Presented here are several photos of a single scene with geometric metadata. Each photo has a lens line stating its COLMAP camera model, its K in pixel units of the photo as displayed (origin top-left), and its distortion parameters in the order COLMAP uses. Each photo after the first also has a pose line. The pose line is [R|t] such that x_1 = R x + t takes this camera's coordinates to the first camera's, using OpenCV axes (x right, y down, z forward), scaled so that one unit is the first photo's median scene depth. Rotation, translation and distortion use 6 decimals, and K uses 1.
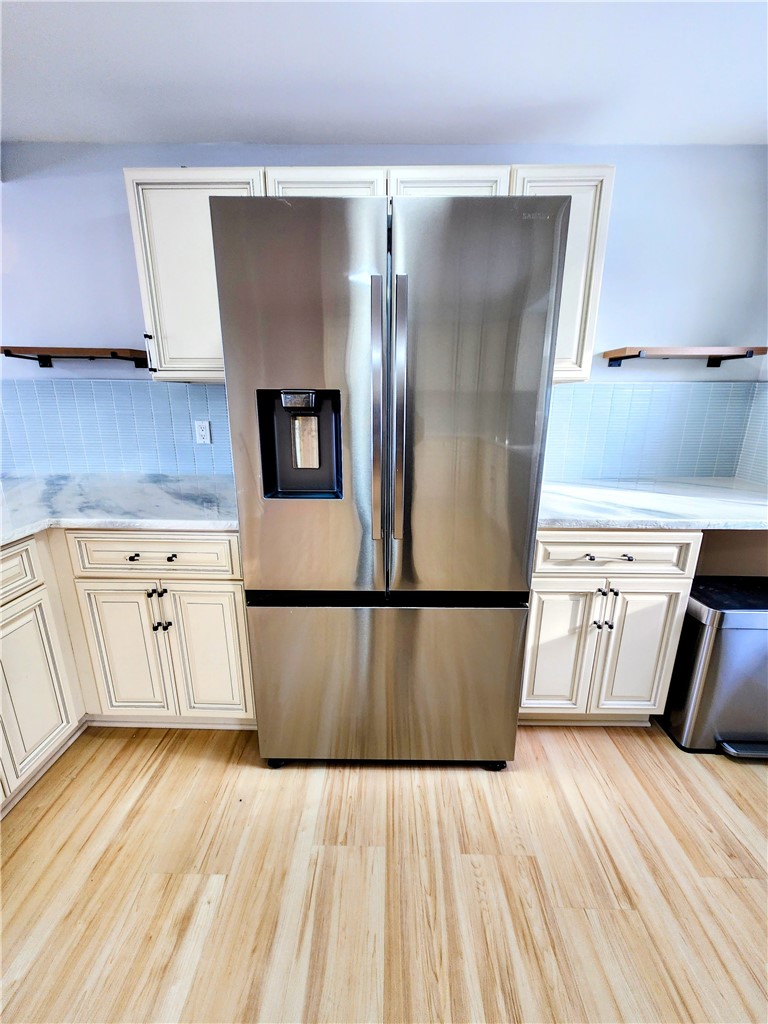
lens RADIAL K [[416.9, 0, 379.7], [0, 416.9, 508.8], [0, 0, 1]] dist [0.003061, 0.000536]
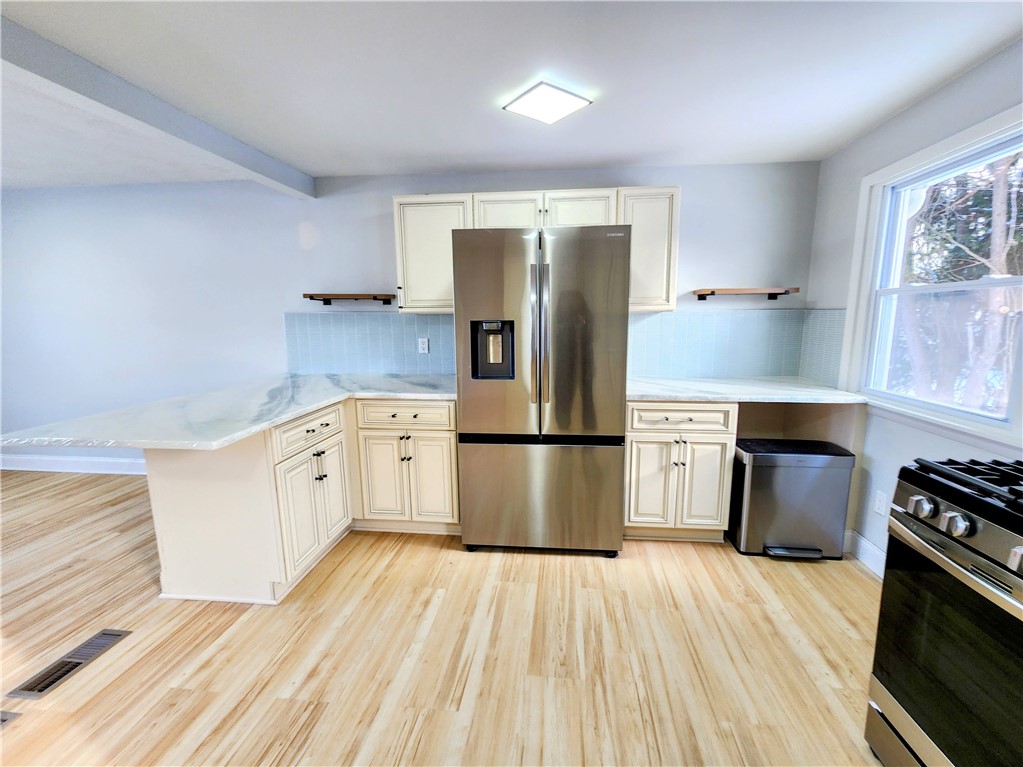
lens RADIAL K [[416.5, 0, 519.5], [0, 416.5, 383.0], [0, 0, 1]] dist [0.003061, 0.000536]
pose [[0.996351, 0.004239, -0.085246, 0.070751], [-0.013104, 0.994522, -0.103705, 0.149342], [0.084340, 0.104444, 0.990948, -0.651614]]
